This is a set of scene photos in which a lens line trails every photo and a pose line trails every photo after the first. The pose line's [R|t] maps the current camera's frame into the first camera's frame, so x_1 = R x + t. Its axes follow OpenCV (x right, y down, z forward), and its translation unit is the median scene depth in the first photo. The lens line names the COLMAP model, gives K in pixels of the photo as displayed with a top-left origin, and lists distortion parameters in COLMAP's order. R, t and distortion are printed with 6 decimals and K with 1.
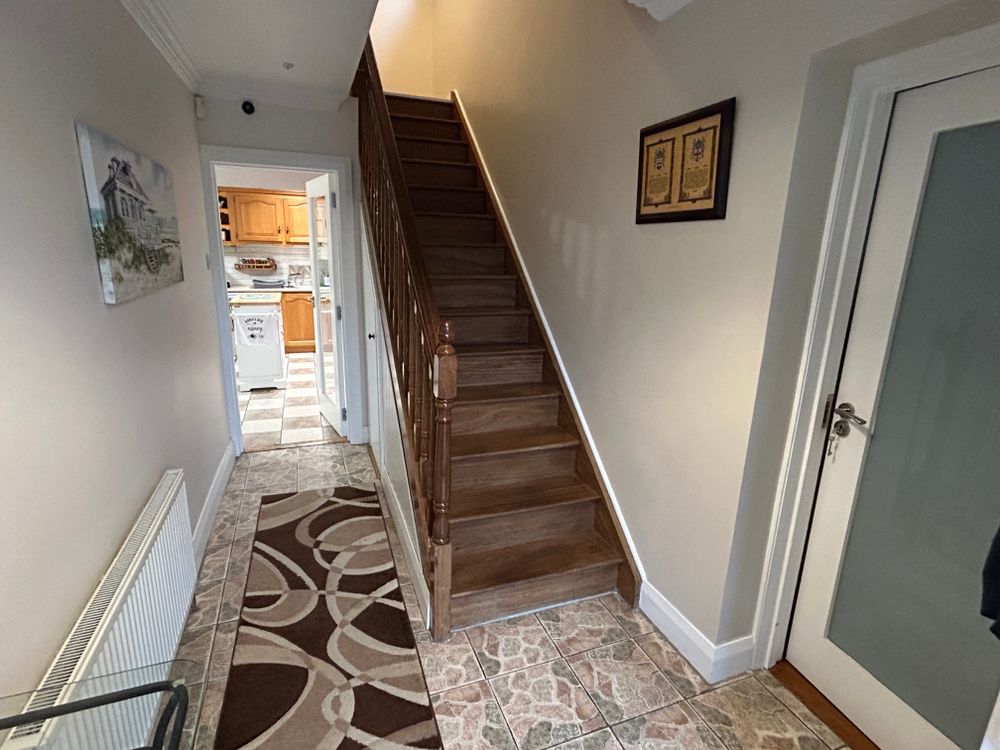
lens RADIAL K [[509.9, 0, 500.0], [0, 509.9, 375.0], [0, 0, 1]] dist [-0.004083, -0.000428]
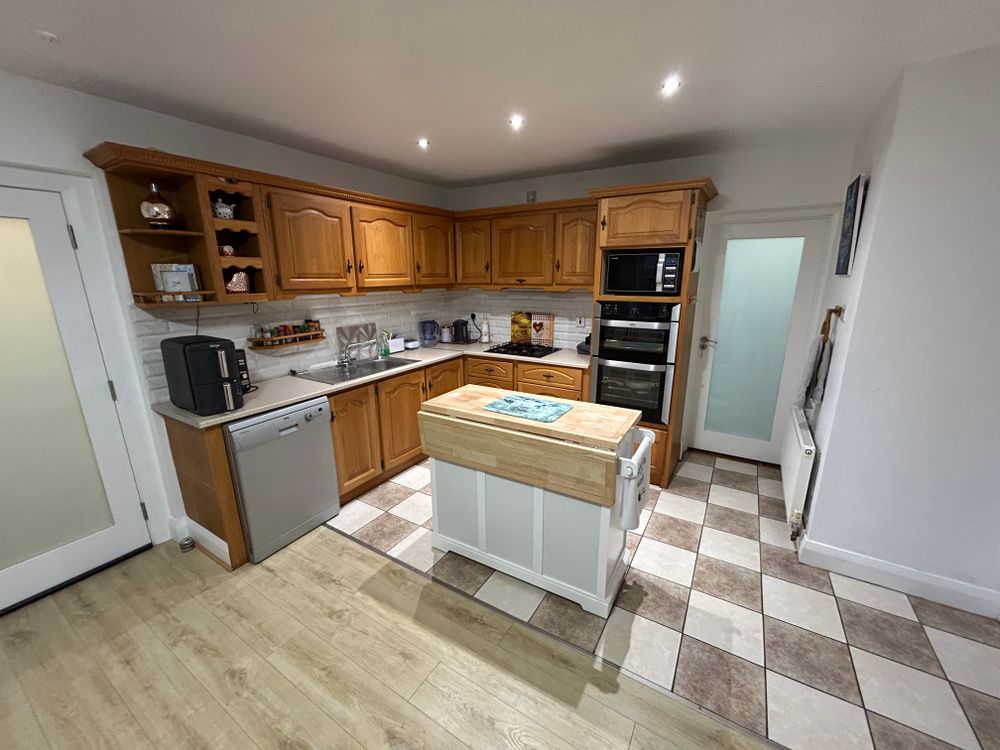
lens RADIAL K [[402.5, 0, 500.7], [0, 402.5, 376.3], [0, 0, 1]] dist [0.000399, 0.000725]
pose [[0.786828, -0.185562, 0.588616, -0.578238], [0.179012, 0.981348, 0.070077, -0.172234], [-0.590640, 0.050231, 0.805370, 0.571086]]
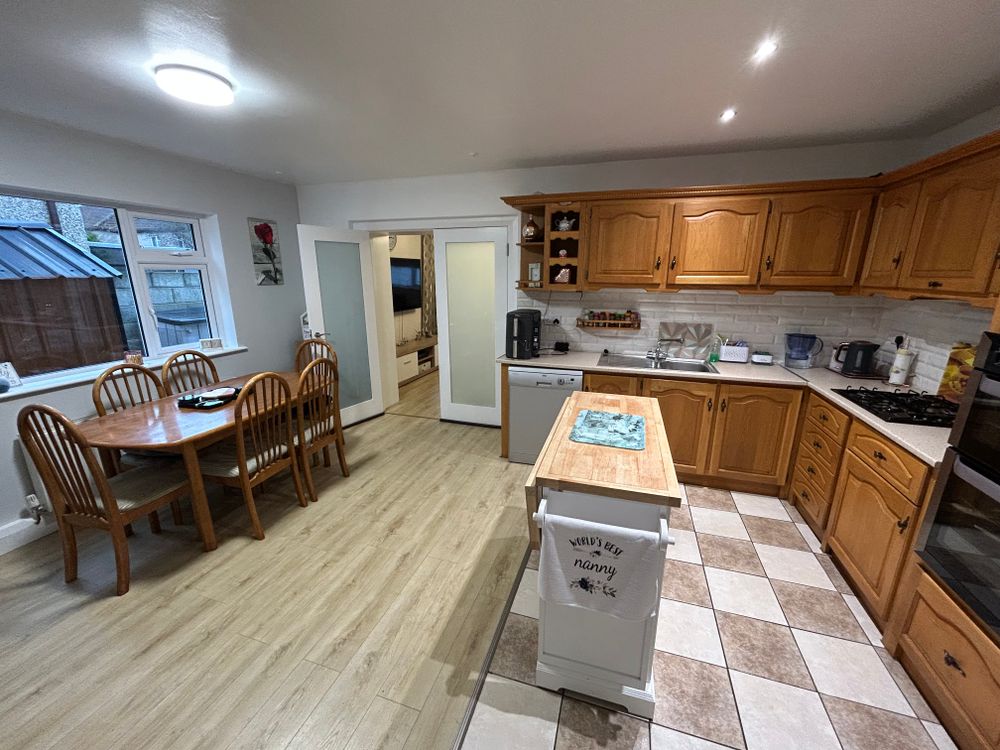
lens RADIAL K [[402.5, 0, 500.7], [0, 402.5, 376.3], [0, 0, 1]] dist [0.000399, 0.000725]
pose [[0.783737, 0.131005, -0.607120, -0.285849], [-0.132532, 0.990263, 0.042593, -0.158715], [0.606788, 0.047081, 0.793468, 0.555045]]
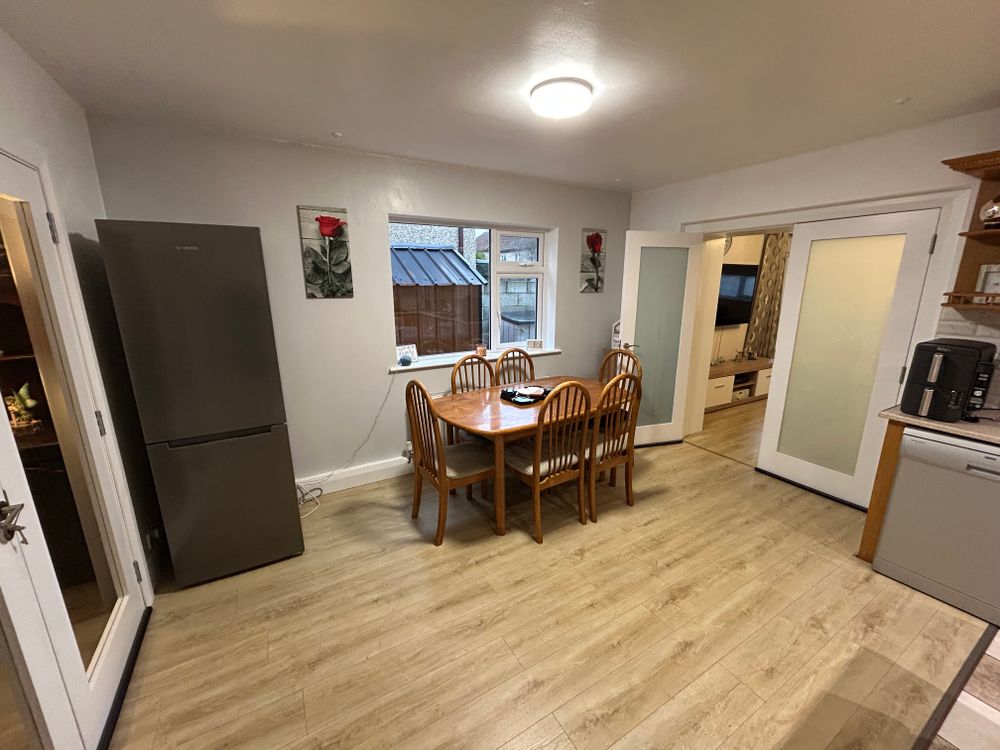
lens RADIAL K [[401.2, 0, 500.0], [0, 401.2, 375.0], [0, 0, 1]] dist [-0.002642, 0.000058]
pose [[0.174020, 0.198522, -0.964524, -0.340218], [-0.235884, 0.959356, 0.154900, -0.163331], [0.956073, 0.200560, 0.213775, 0.575764]]
